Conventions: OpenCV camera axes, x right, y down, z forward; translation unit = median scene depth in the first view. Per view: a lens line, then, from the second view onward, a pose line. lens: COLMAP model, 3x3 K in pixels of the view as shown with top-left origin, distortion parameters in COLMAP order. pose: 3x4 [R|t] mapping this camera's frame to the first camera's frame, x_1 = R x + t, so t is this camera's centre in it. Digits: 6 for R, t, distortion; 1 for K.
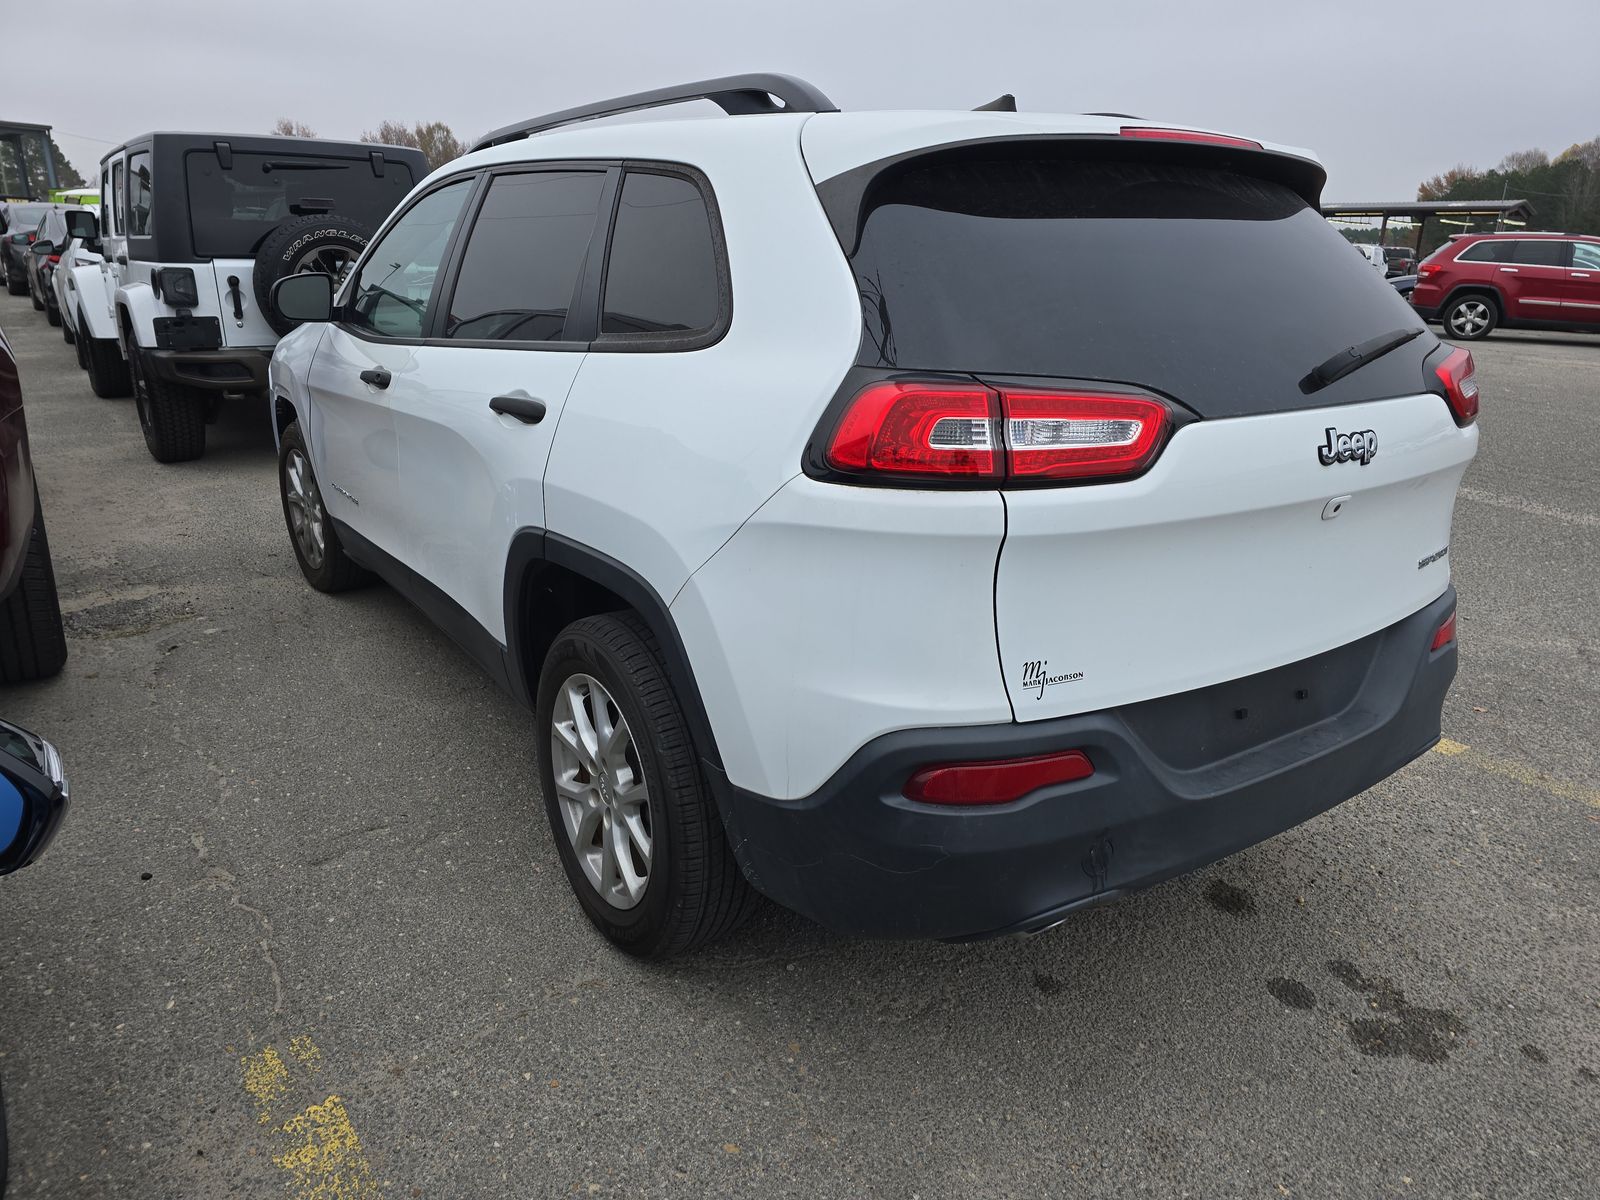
lens RADIAL K [[1093.0, 0, 836.4], [0, 1093.0, 591.9], [0, 0, 1]] dist [0.040390, -0.041037]
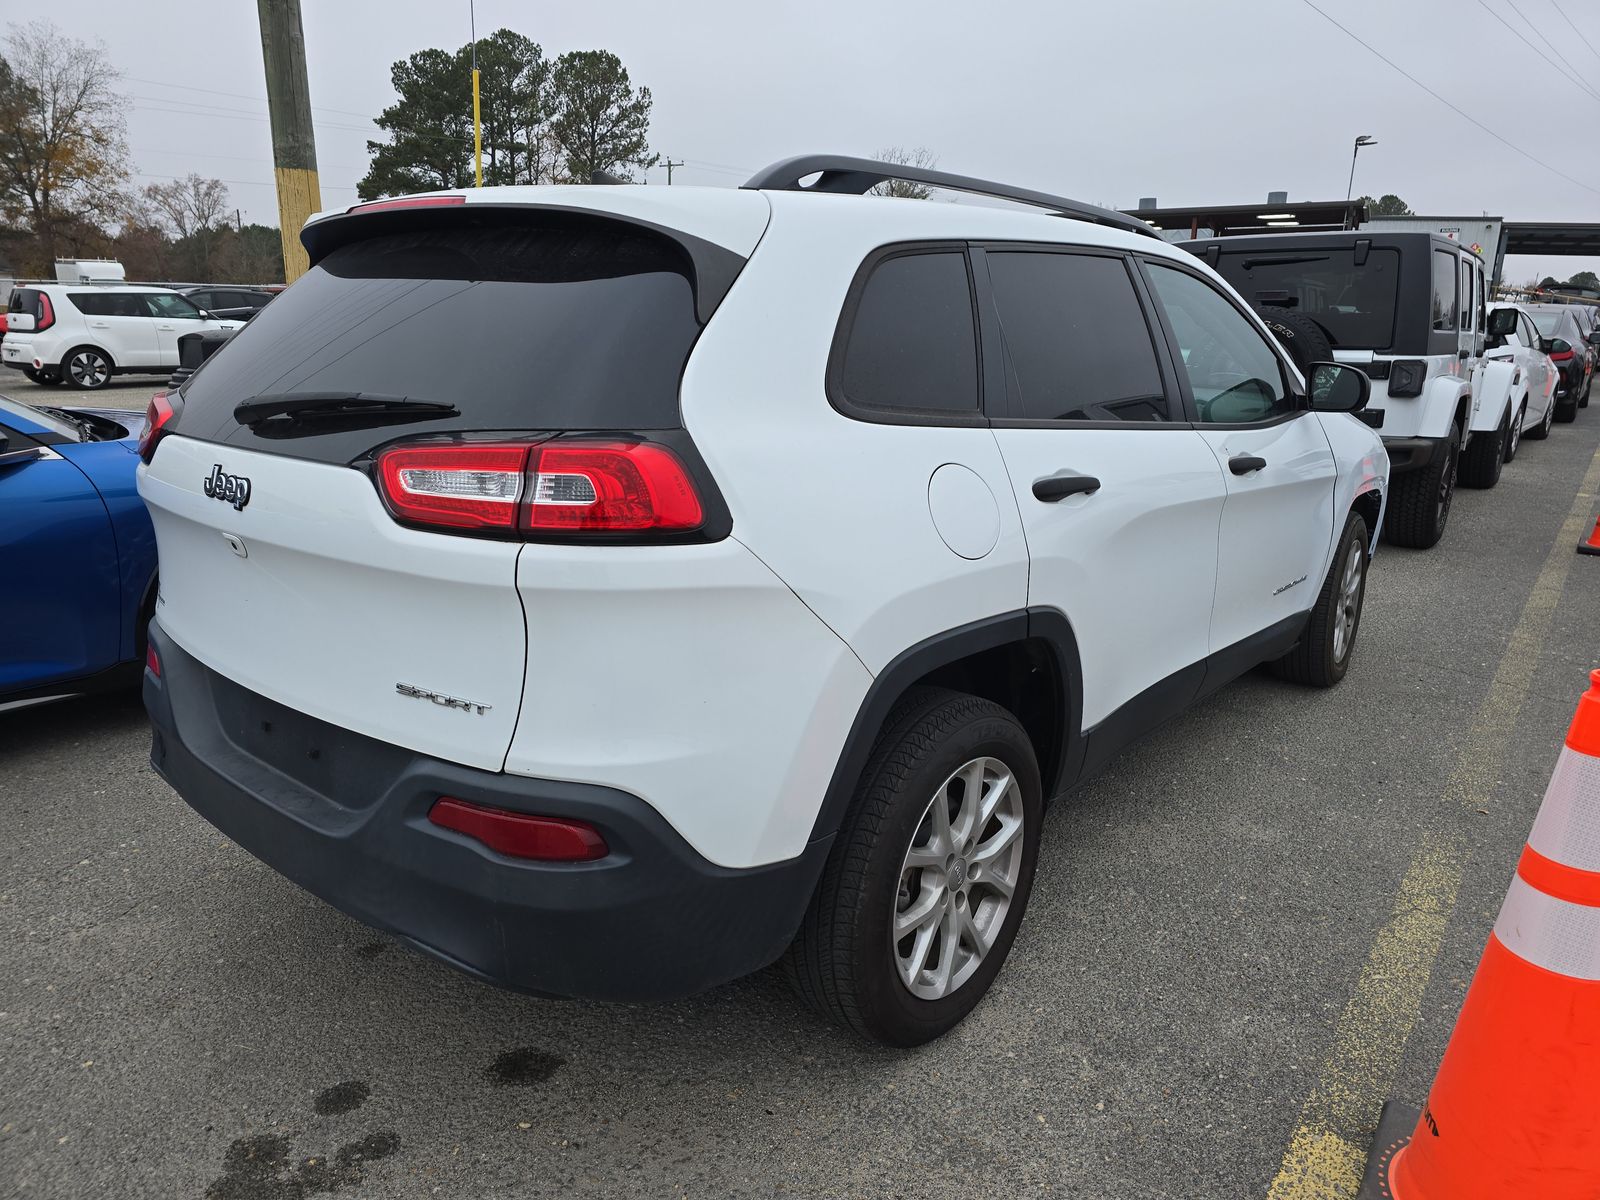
lens RADIAL K [[1093.0, 0, 796.3], [0, 1093.0, 603.8], [0, 0, 1]] dist [0.040390, -0.041037]
pose [[0.242517, 0.227150, -0.943180, 1.620655], [-0.301502, 0.941708, 0.149271, -0.355110], [0.922107, 0.248170, 0.296866, 1.225802]]
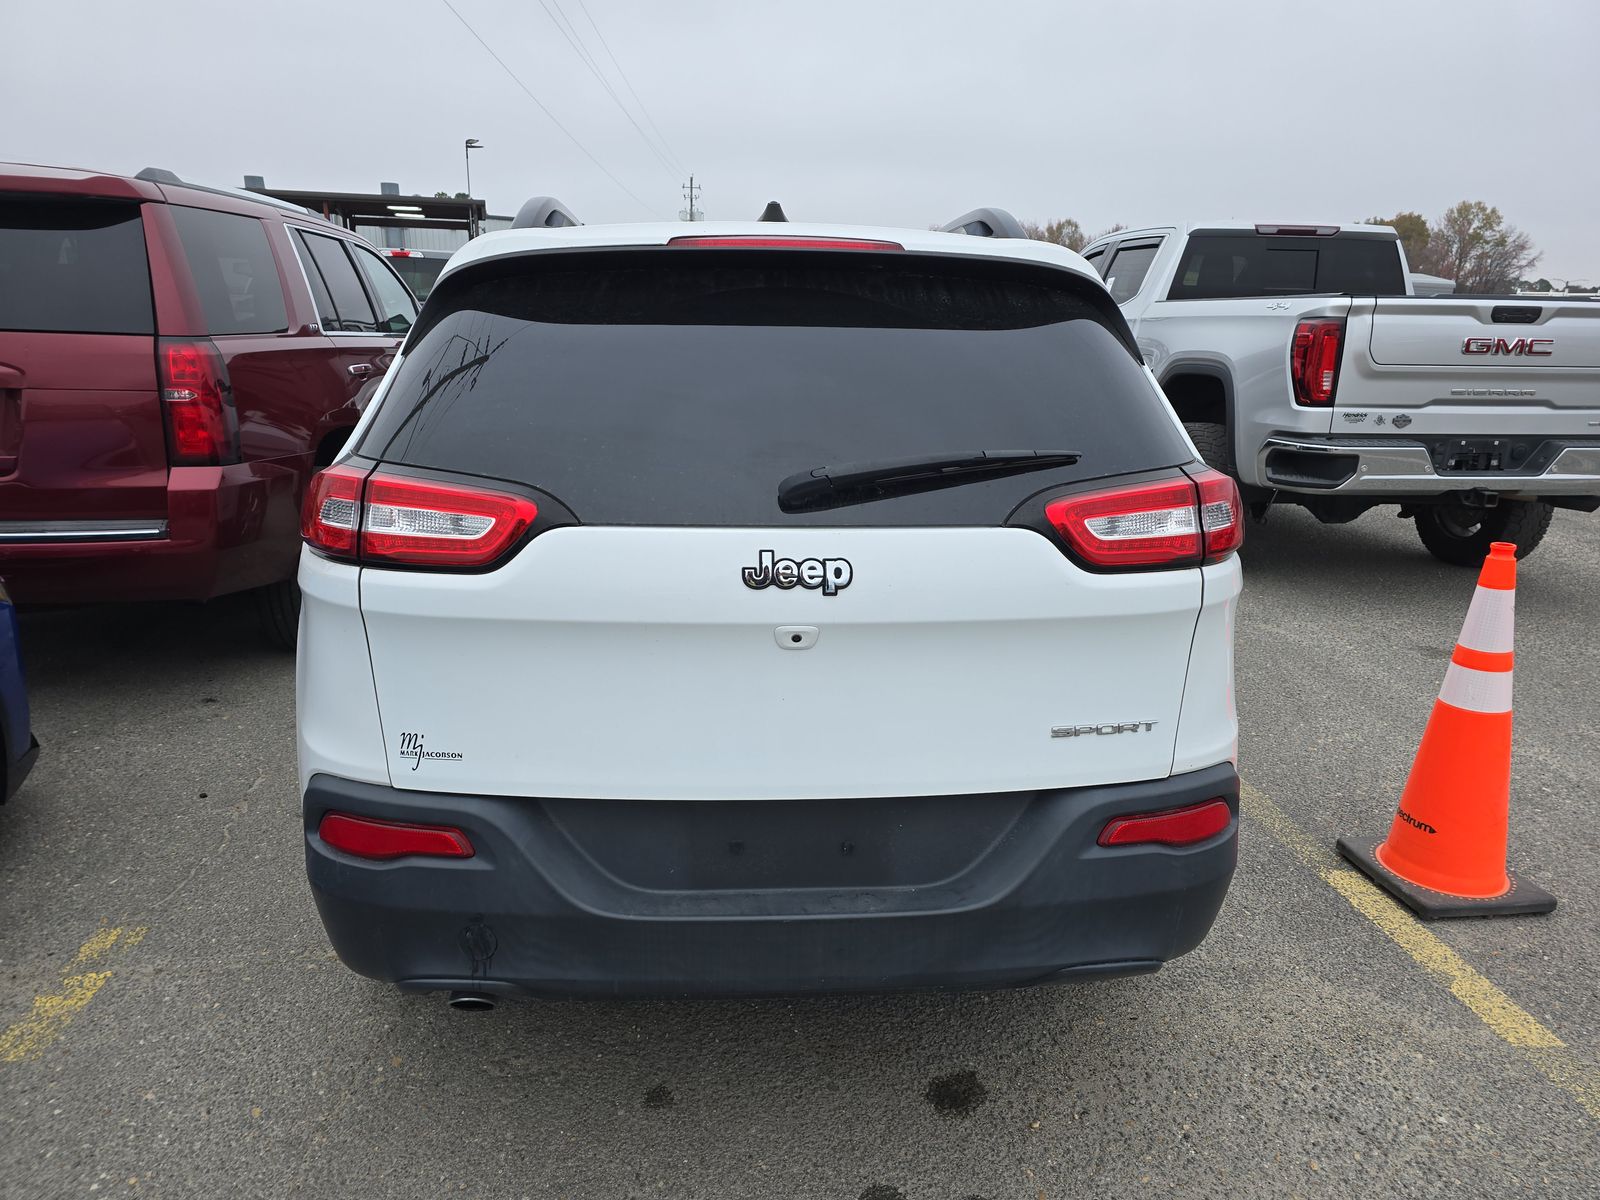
lens RADIAL K [[1093.0, 0, 817.3], [0, 1093.0, 603.1], [0, 0, 1]] dist [0.040390, -0.041037]
pose [[0.860522, 0.127984, -0.493074, 0.920764], [-0.162794, 0.986259, -0.028115, -0.084941], [0.482700, 0.104463, 0.869533, 0.224109]]
